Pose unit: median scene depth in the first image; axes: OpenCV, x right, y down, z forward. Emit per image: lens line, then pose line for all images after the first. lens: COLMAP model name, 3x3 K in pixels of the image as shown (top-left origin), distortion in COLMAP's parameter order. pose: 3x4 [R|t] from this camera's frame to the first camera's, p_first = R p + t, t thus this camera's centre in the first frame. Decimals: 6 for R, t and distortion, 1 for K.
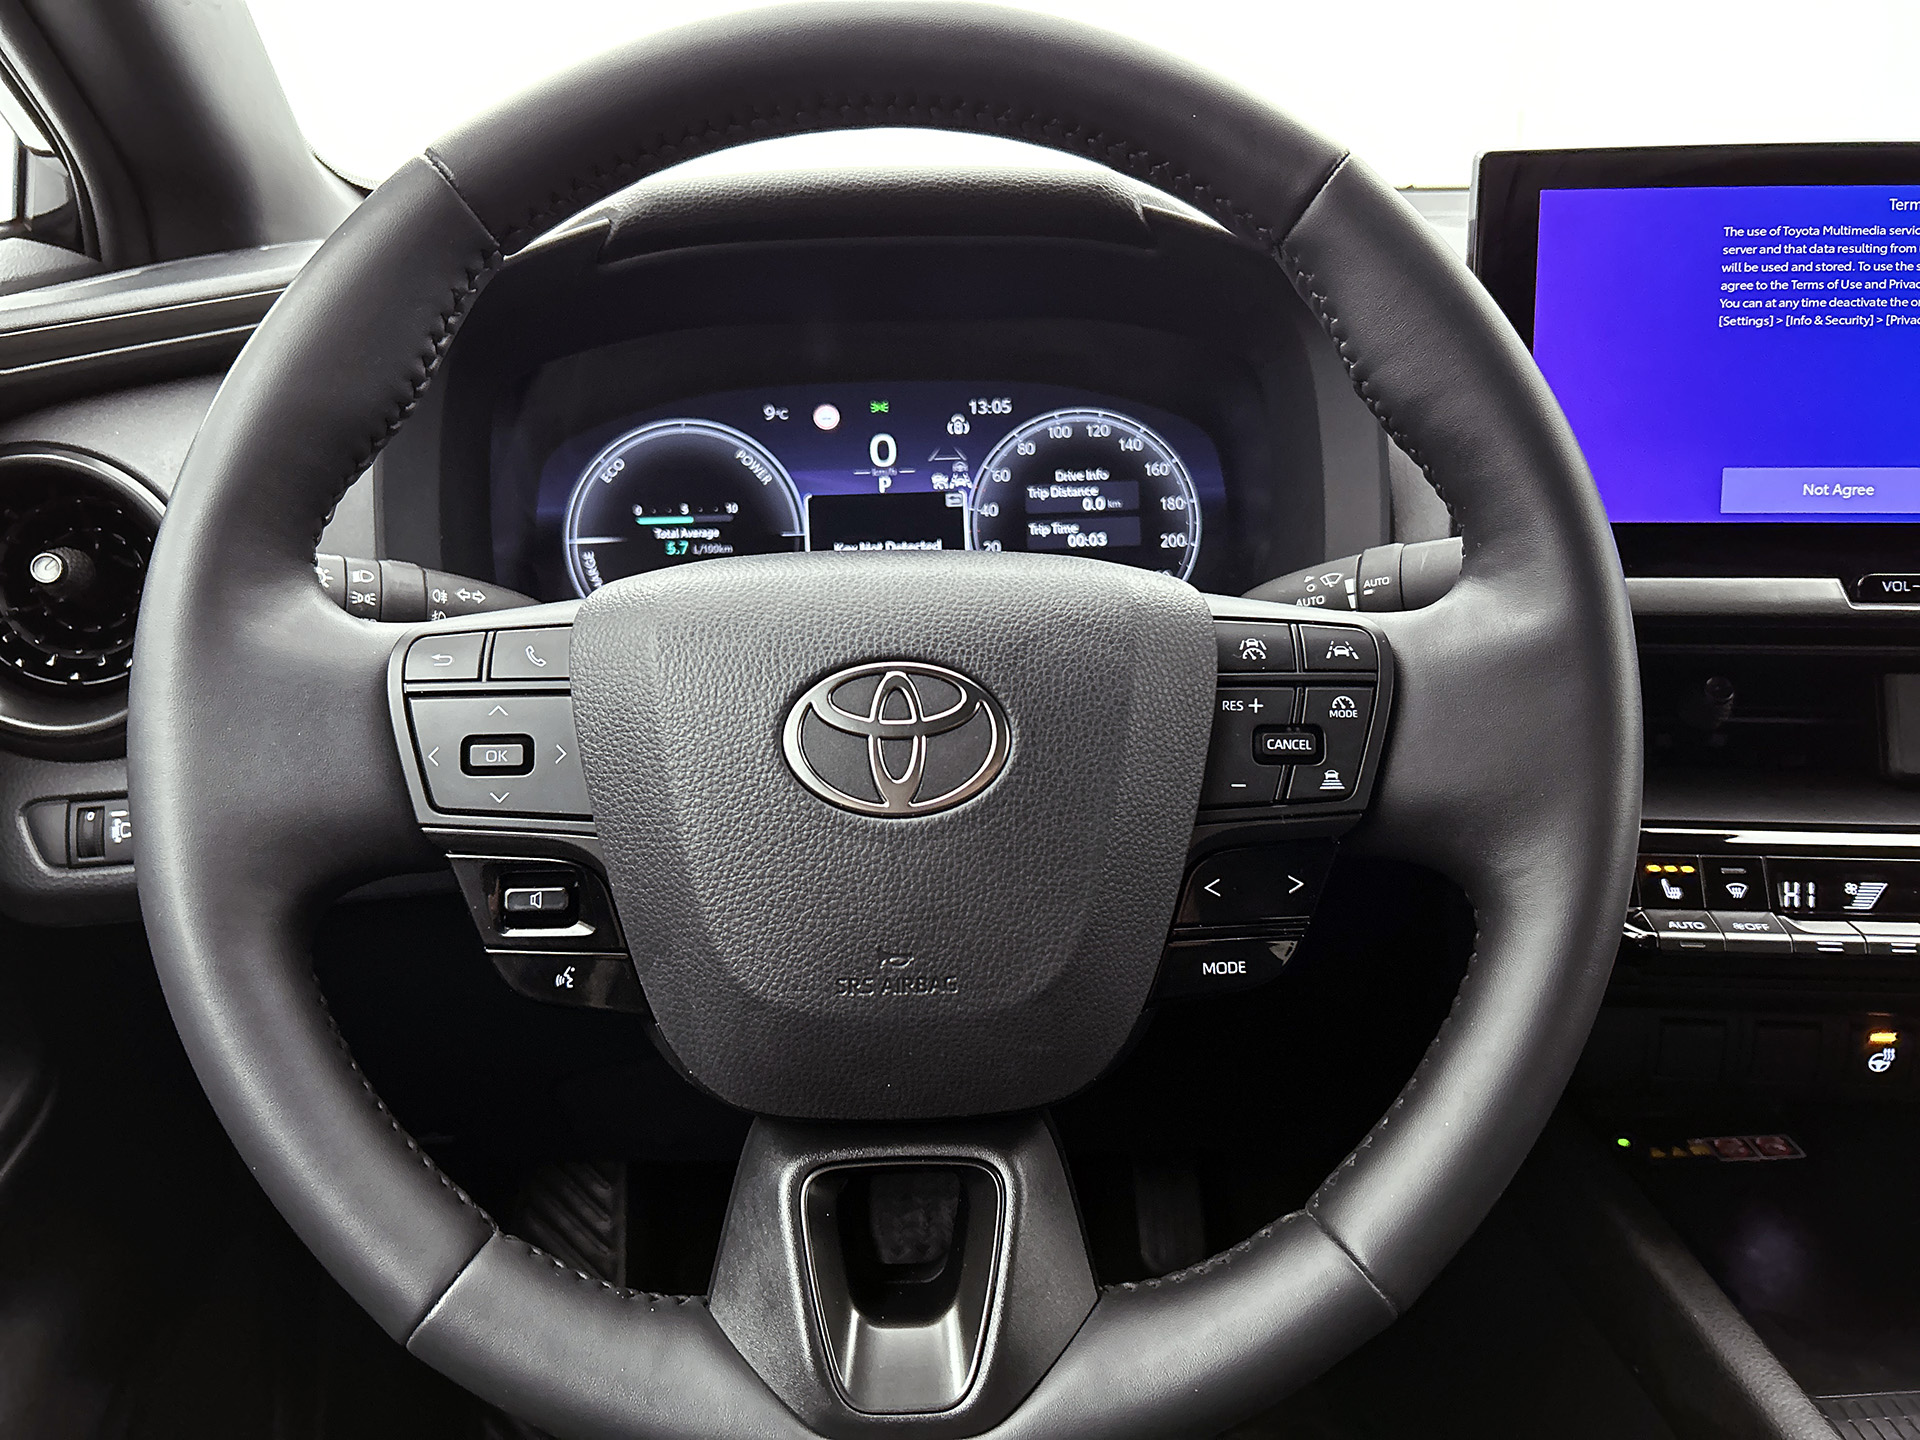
lens RADIAL K [[1477.2, 0, 959.0], [0, 1477.2, 722.3], [0, 0, 1]] dist [0.050361, -0.051154]
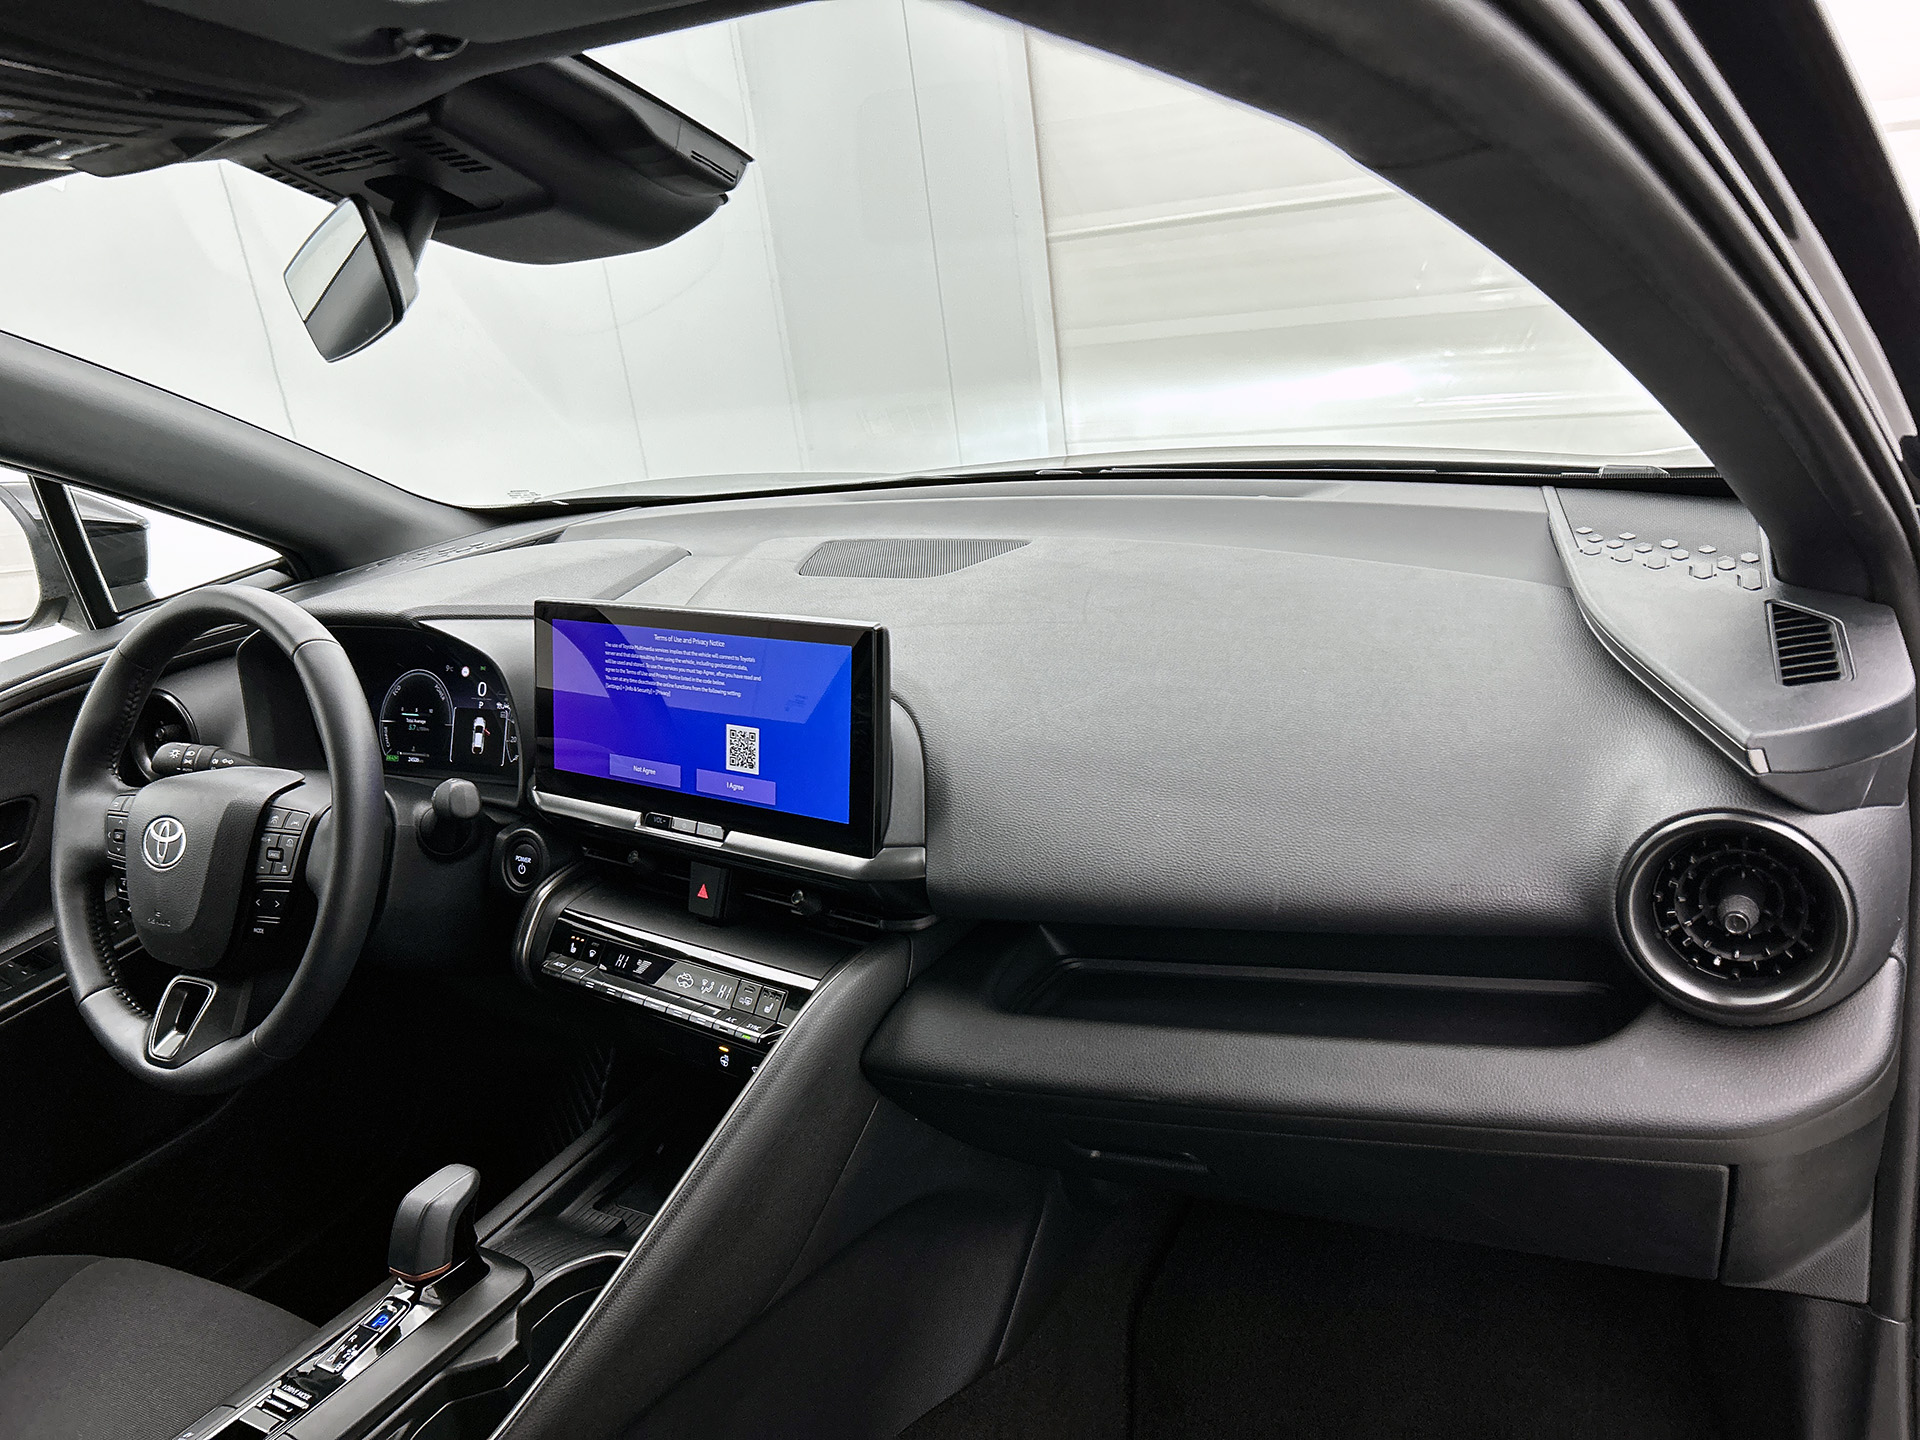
lens RADIAL K [[1477.2, 0, 943.6], [0, 1477.2, 718.6], [0, 0, 1]] dist [0.050361, -0.051154]
pose [[0.824768, 0.083451, -0.559279, 1.684901], [-0.074615, 0.996463, 0.038650, -0.273991], [0.560527, 0.009853, 0.828078, -0.379206]]
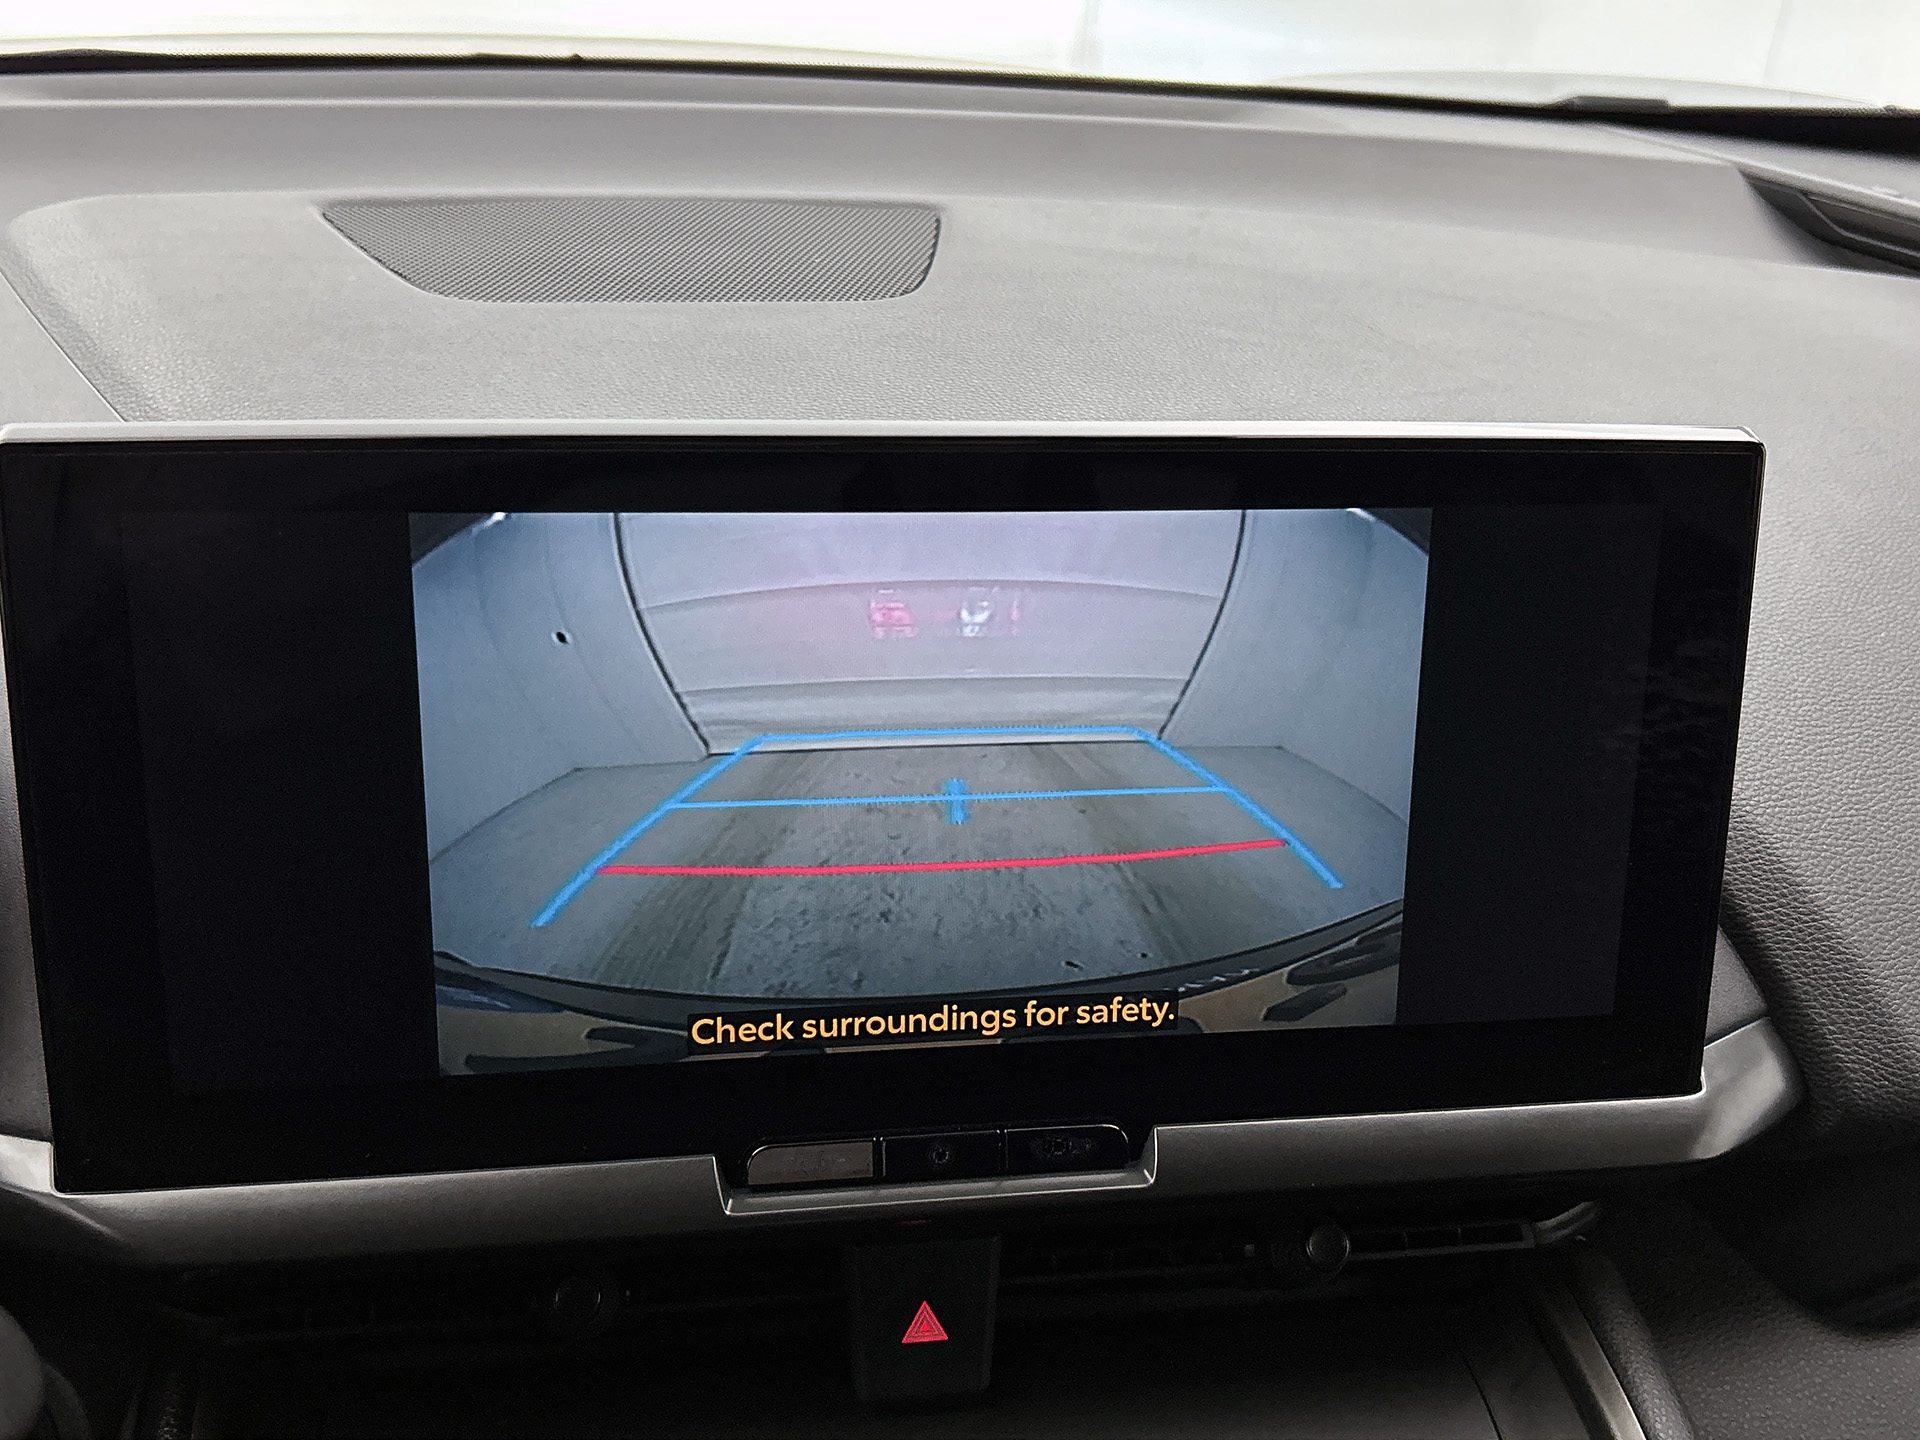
lens RADIAL K [[1916.3, 0, 986.5], [0, 1916.3, 721.2], [0, 0, 1]] dist [-0.005291, 0.000000]
pose [[0.969948, -0.046627, 0.238804, 0.421931], [0.012991, 0.989991, 0.140531, -0.302897], [-0.242967, -0.133206, 0.960845, 0.213968]]
